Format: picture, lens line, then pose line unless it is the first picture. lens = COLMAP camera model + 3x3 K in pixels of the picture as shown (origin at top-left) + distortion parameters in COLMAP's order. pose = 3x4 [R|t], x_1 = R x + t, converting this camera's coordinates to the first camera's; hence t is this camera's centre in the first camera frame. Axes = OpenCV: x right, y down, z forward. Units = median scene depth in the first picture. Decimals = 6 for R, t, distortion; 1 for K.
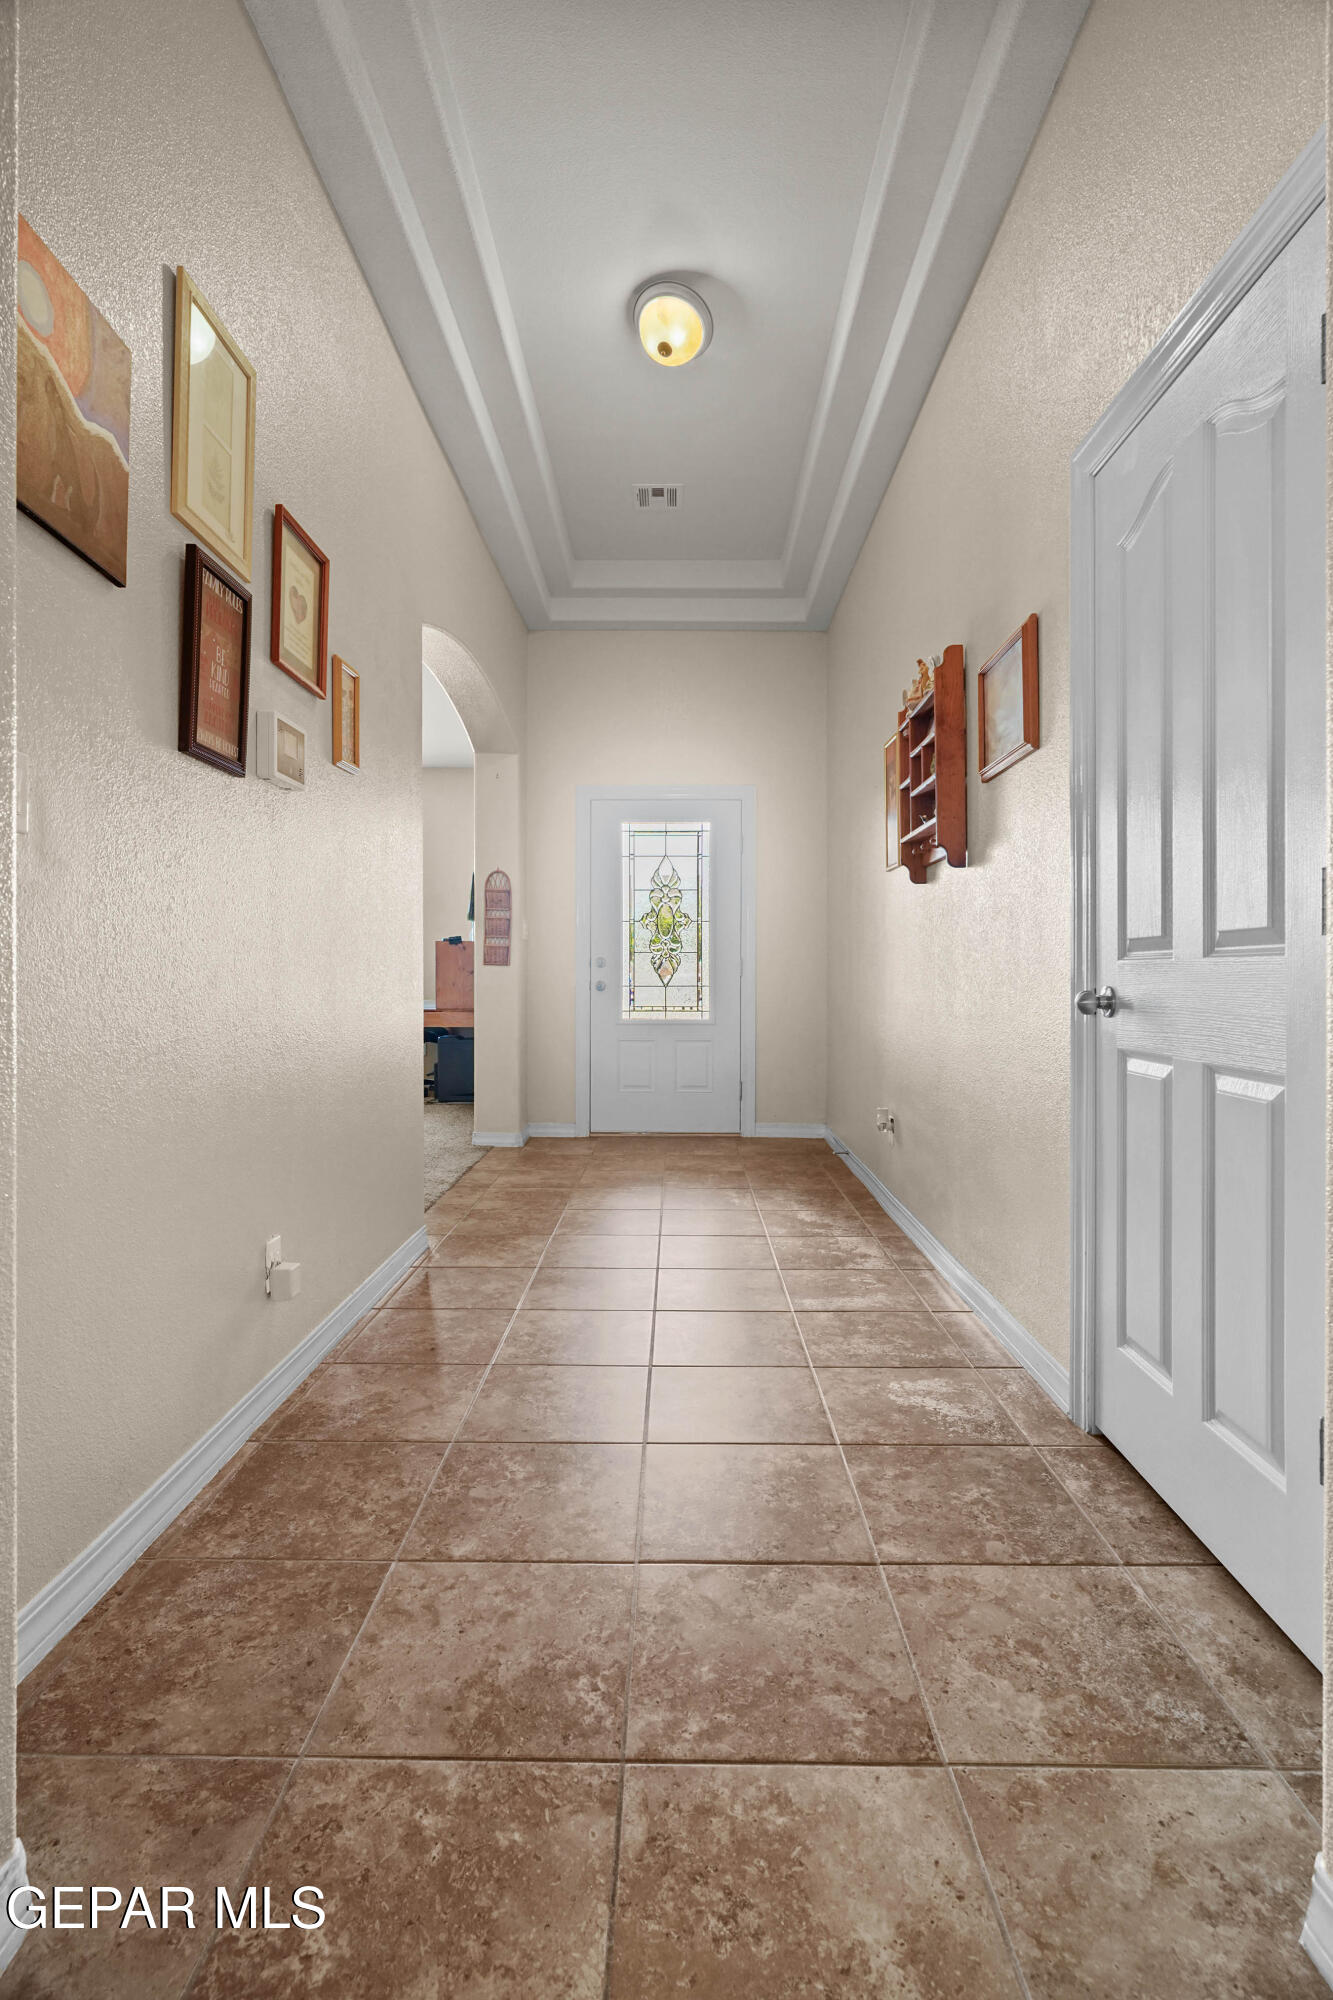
lens RADIAL K [[963.9, 0, 667.6], [0, 963.9, 982.5], [0, 0, 1]] dist [-0.011855, 0.005699]
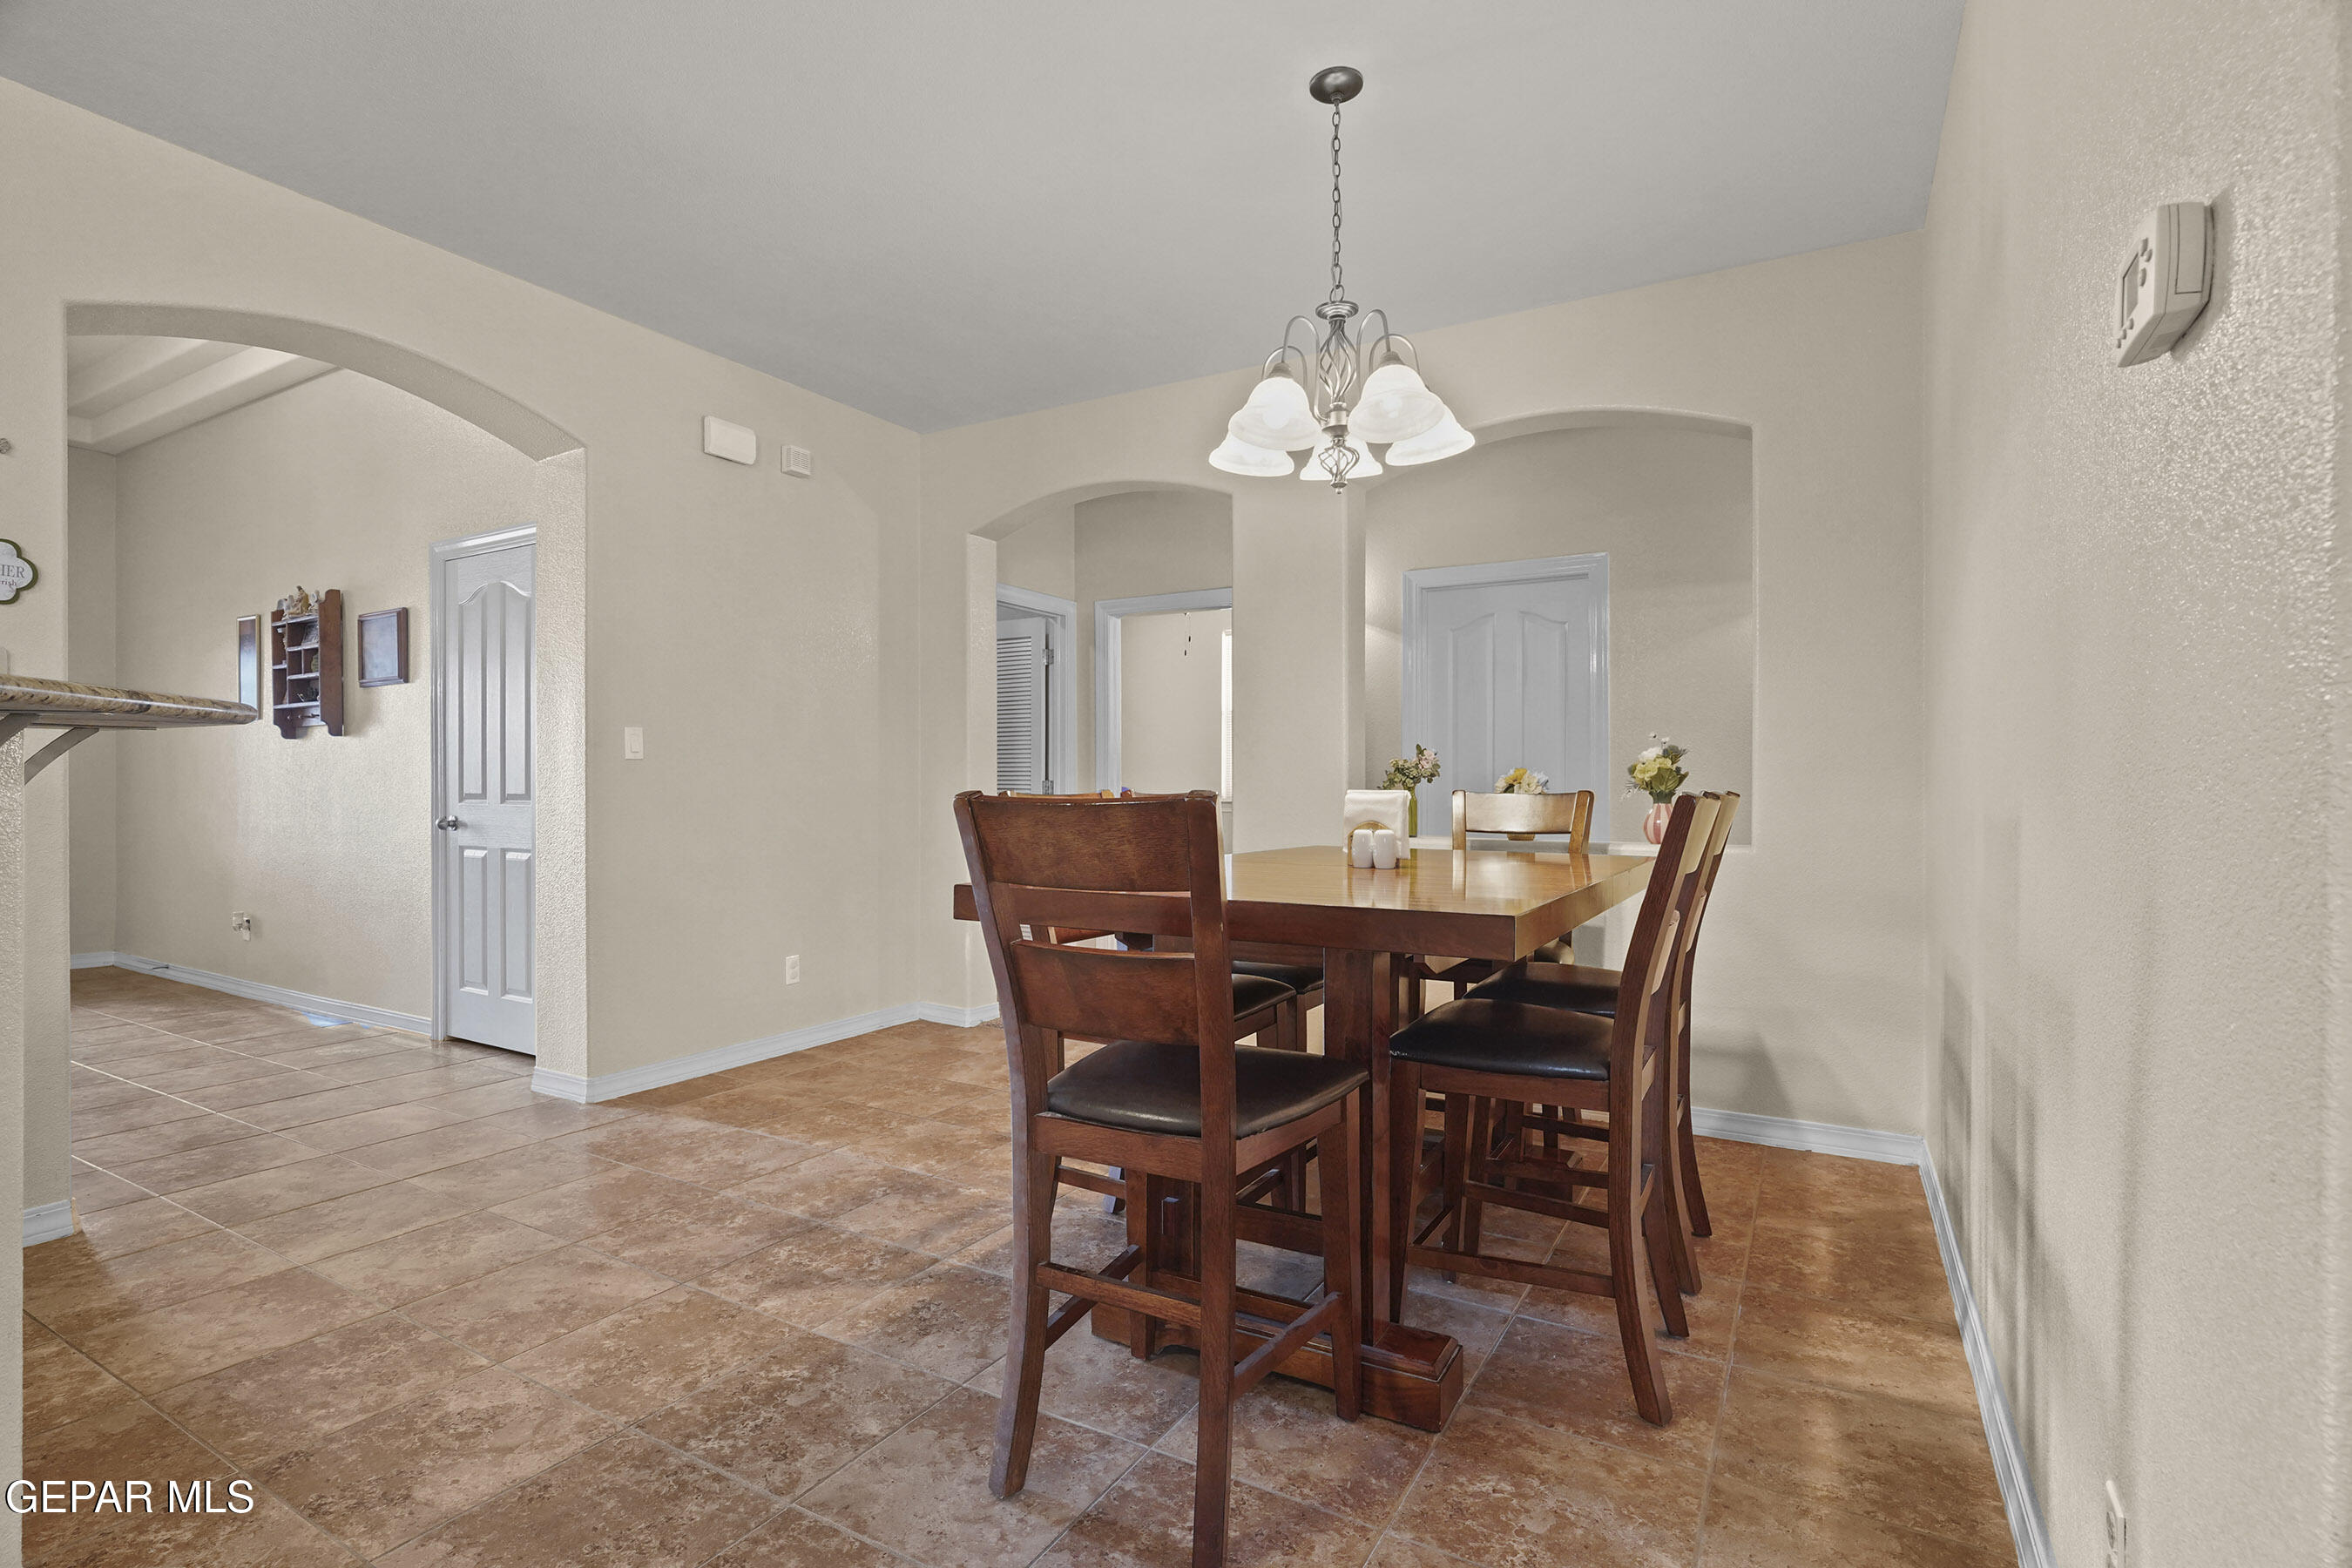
lens RADIAL K [[1133.6, 0, 1154.4], [0, 1133.6, 790.3], [0, 0, 1]] dist [-0.011855, 0.005699]
pose [[0.510748, -0.003199, 0.859725, -0.839677], [0.002906, 0.999994, 0.001994, -0.050415], [-0.859726, 0.001480, 0.510754, -1.498988]]
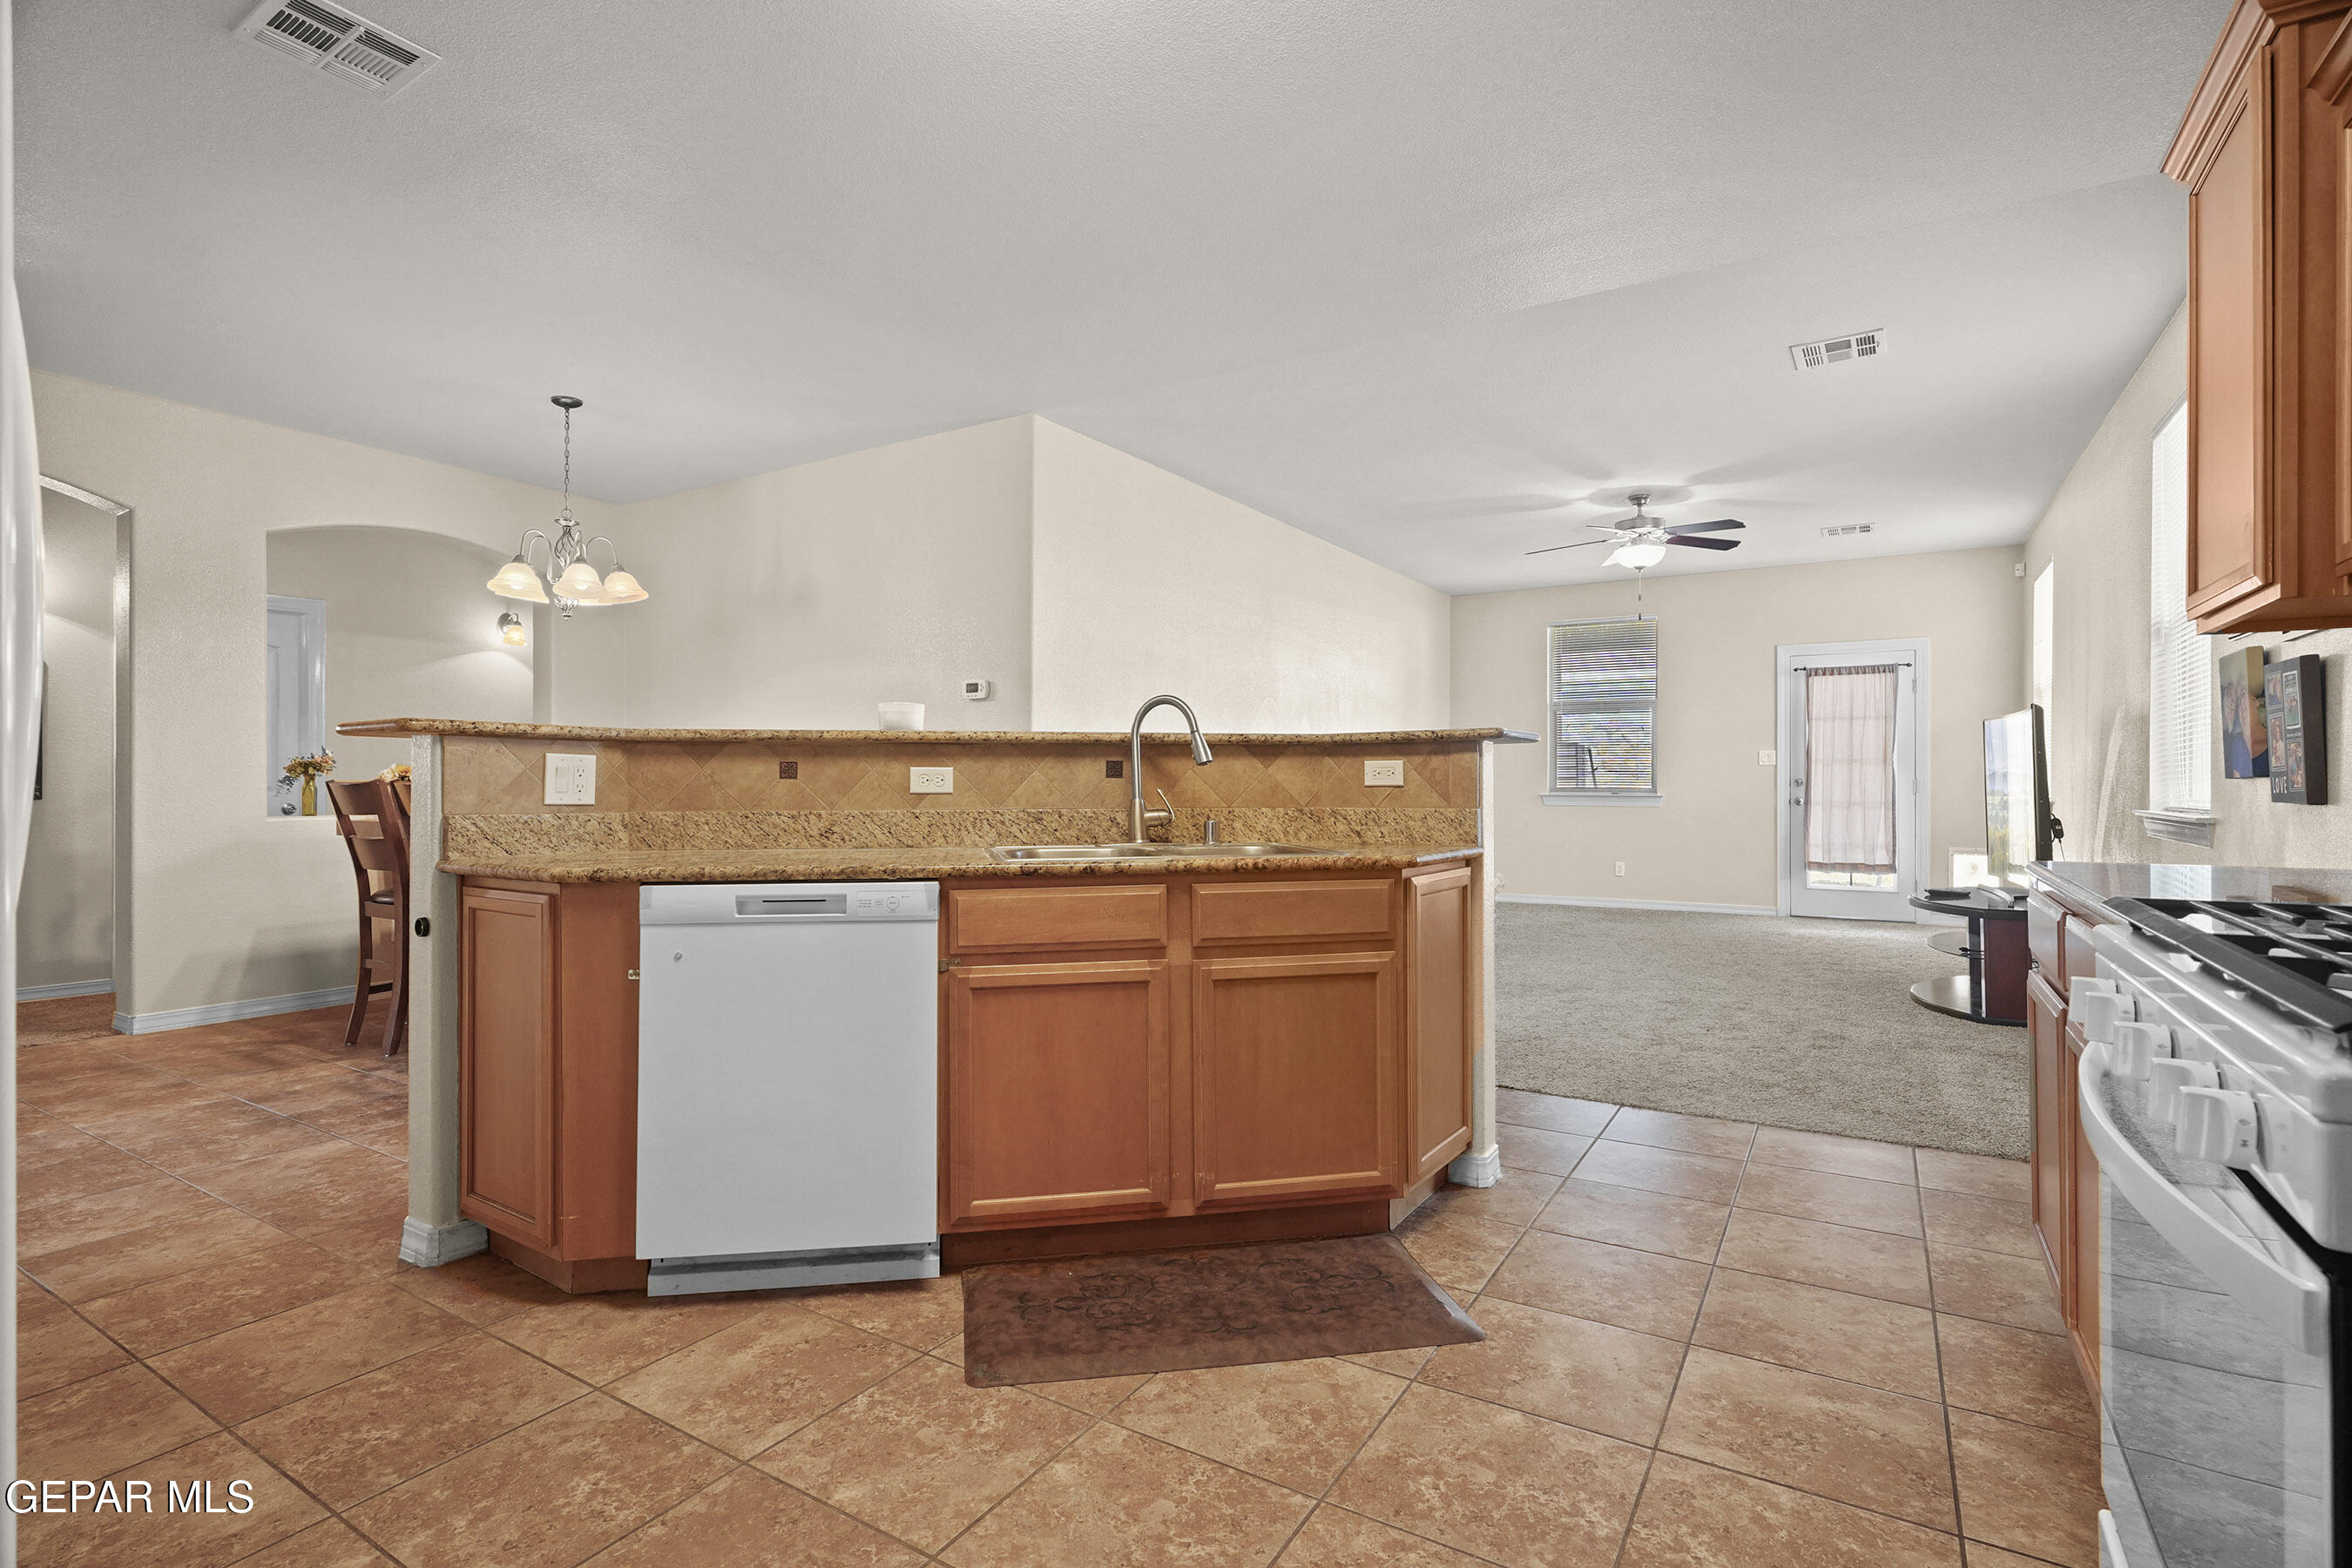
lens RADIAL K [[1133.6, 0, 1156.4], [0, 1133.6, 777.4], [0, 0, 1]] dist [-0.011855, 0.005699]
pose [[-0.848158, 0.002002, 0.529740, -1.982113], [0.004138, 0.999987, 0.002848, -0.052788], [-0.529728, 0.004608, -0.848155, 0.363207]]
